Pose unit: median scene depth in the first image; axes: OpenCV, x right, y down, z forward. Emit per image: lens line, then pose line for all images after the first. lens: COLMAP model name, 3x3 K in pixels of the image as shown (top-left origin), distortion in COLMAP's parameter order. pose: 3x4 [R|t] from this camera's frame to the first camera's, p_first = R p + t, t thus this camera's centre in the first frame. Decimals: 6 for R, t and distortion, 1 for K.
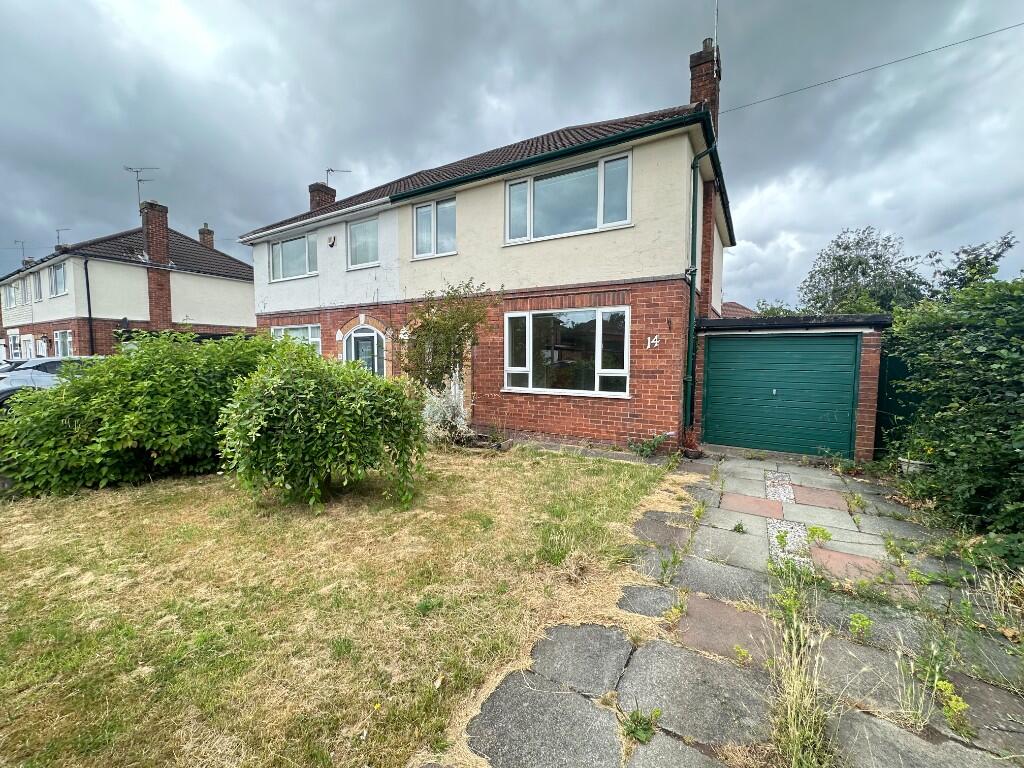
lens RADIAL K [[409.1, 0, 511.3], [0, 409.1, 382.6], [0, 0, 1]] dist [-0.003637, -0.000381]
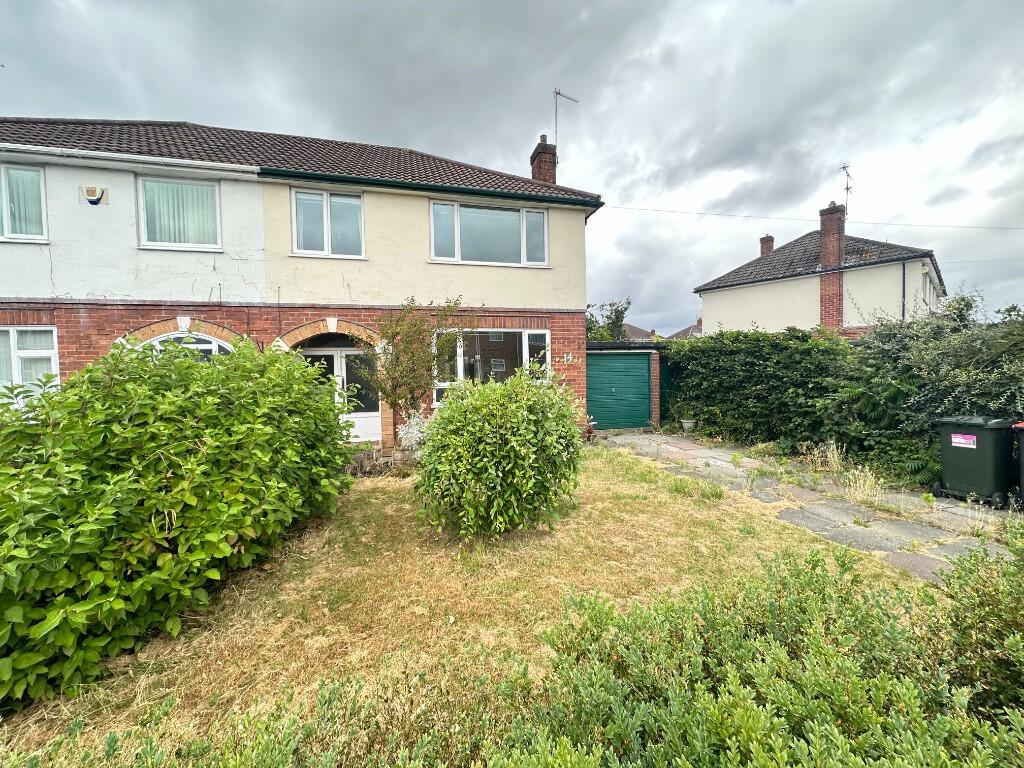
lens RADIAL K [[409.1, 0, 510.8], [0, 409.1, 383.8], [0, 0, 1]] dist [-0.003637, -0.000381]
pose [[0.693614, -0.047175, 0.718801, -0.617770], [0.069248, 0.997599, -0.001349, -0.021335], [-0.717011, 0.050711, 0.695215, 0.177624]]
